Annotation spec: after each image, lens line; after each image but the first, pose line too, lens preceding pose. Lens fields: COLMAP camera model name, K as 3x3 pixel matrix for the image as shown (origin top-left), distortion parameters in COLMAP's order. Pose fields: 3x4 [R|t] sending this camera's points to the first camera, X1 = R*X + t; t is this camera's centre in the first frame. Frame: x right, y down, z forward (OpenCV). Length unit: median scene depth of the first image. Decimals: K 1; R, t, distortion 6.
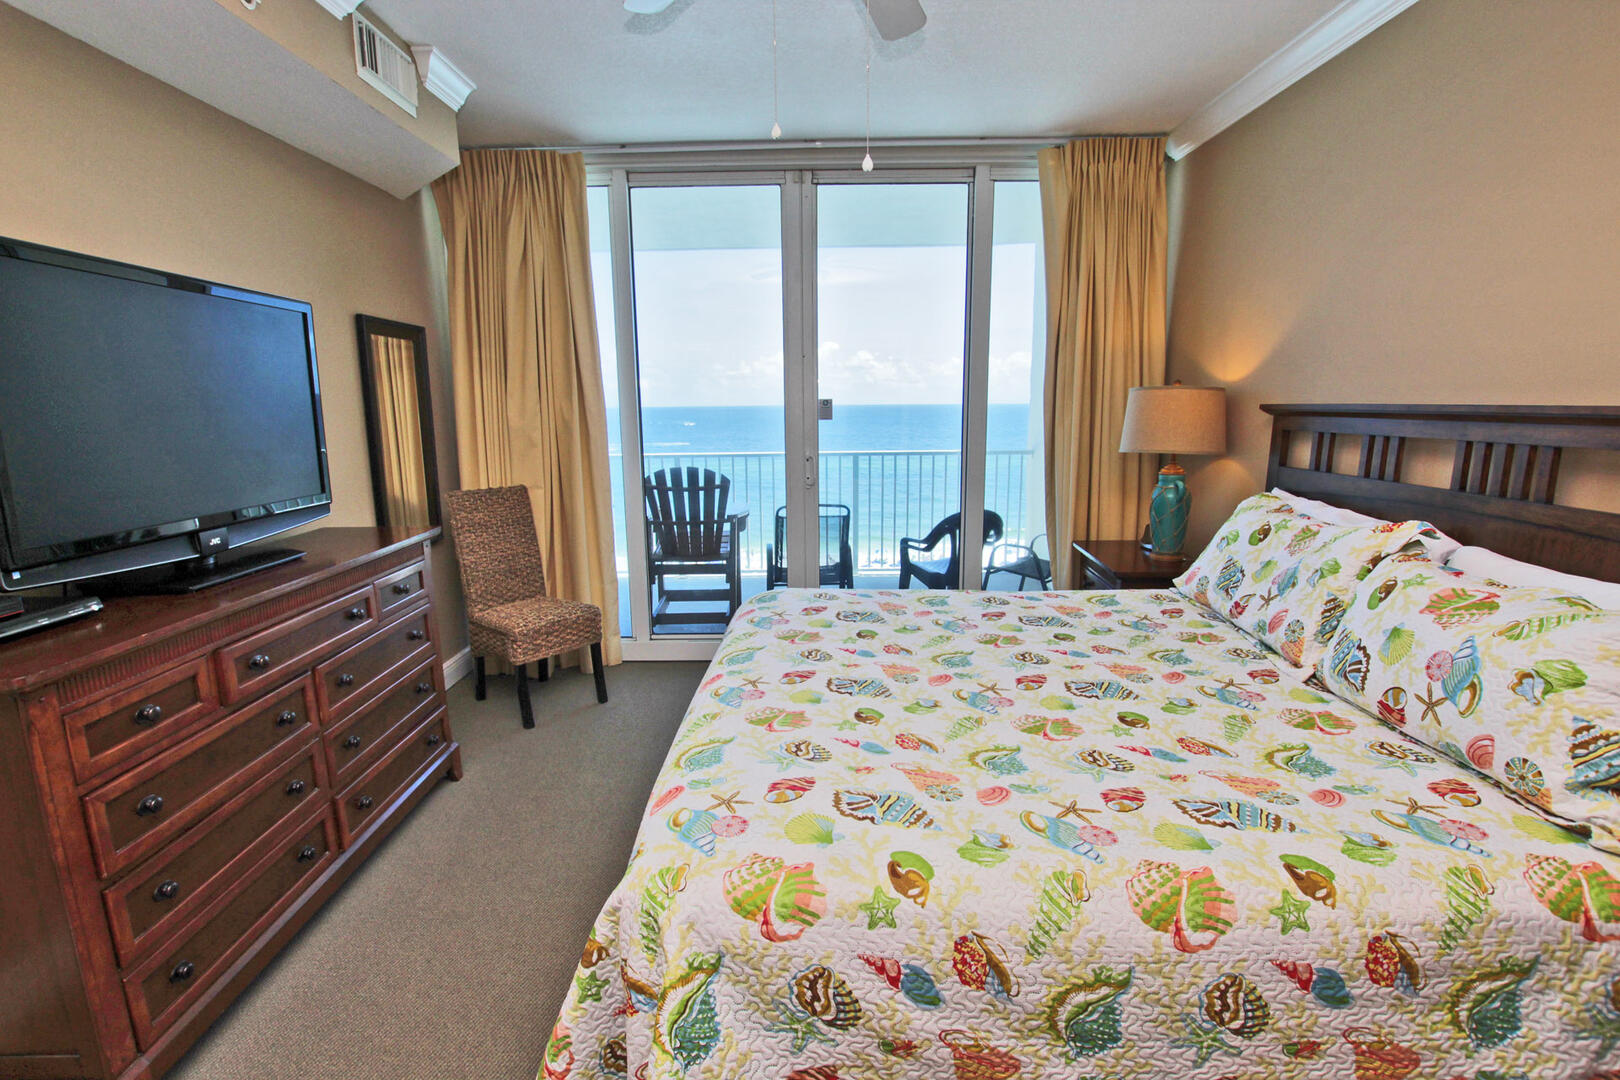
lens RADIAL K [[744.3, 0, 774.2], [0, 744.3, 593.3], [0, 0, 1]] dist [-0.031539, 0.001112]
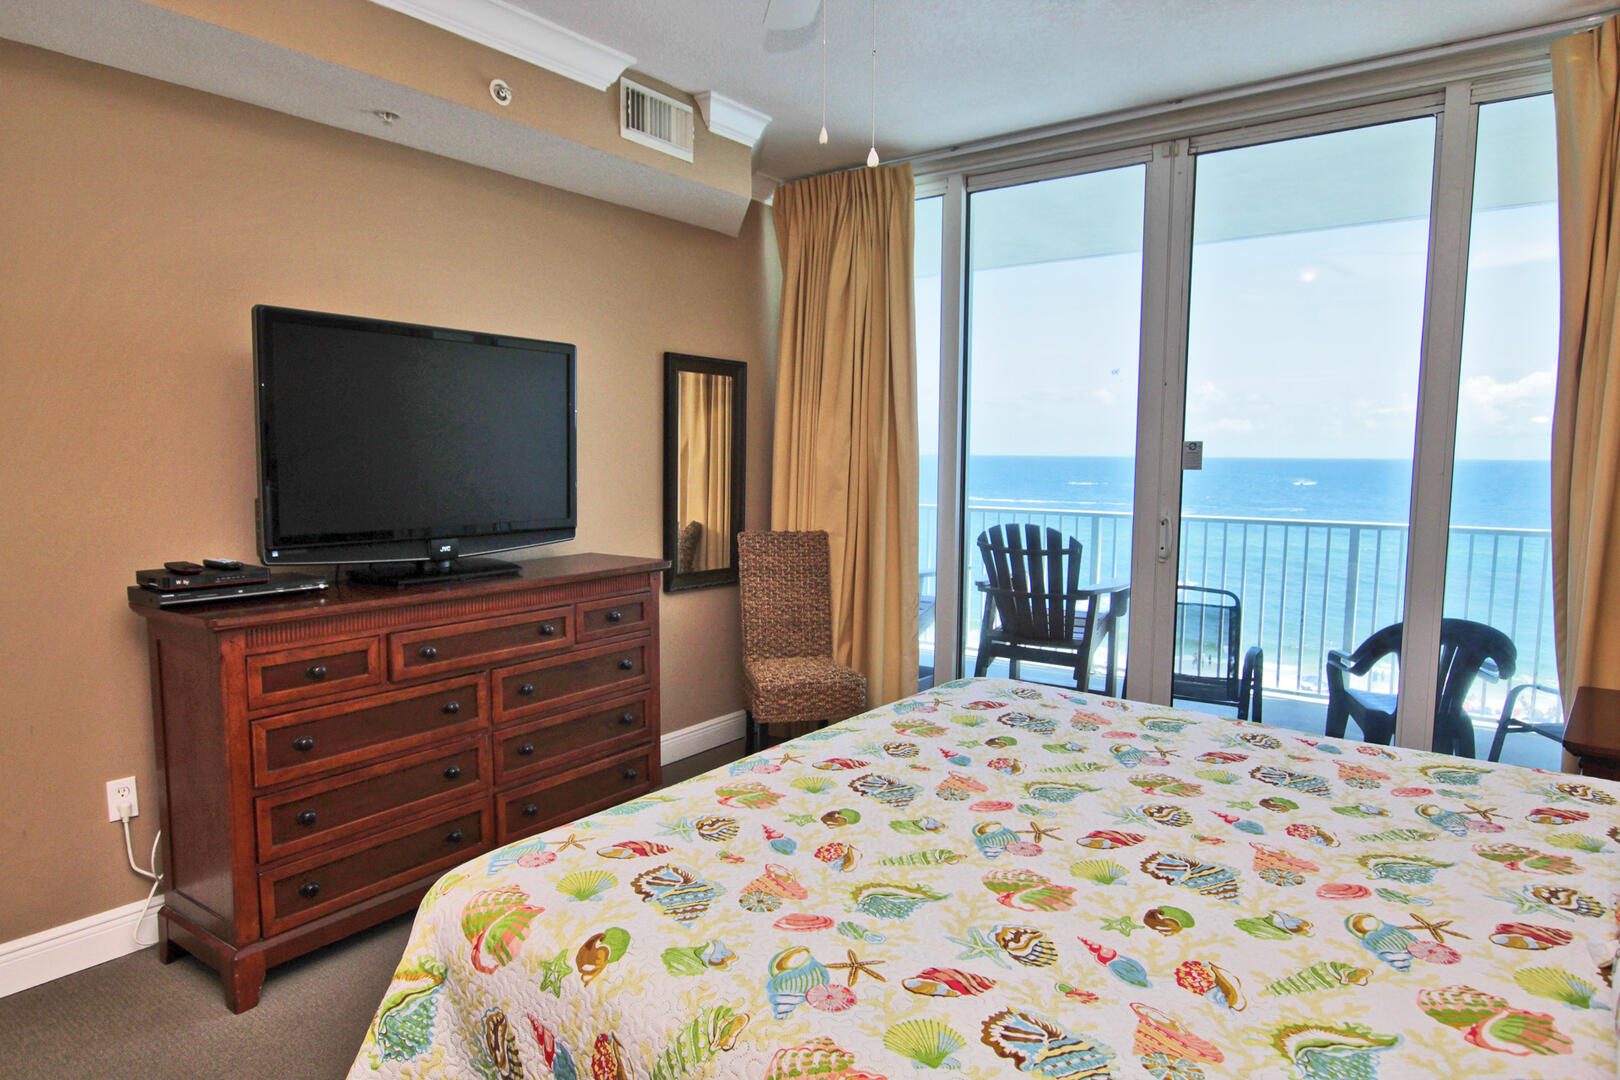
lens RADIAL K [[963.2, 0, 811.1], [0, 963.2, 605.8], [0, 0, 1]] dist [-0.013856, -0.000392]
pose [[0.805355, 0.107405, -0.582981, 0.497696], [-0.159879, 0.986360, -0.039143, -0.011775], [0.570825, 0.124730, 0.811542, 0.076744]]
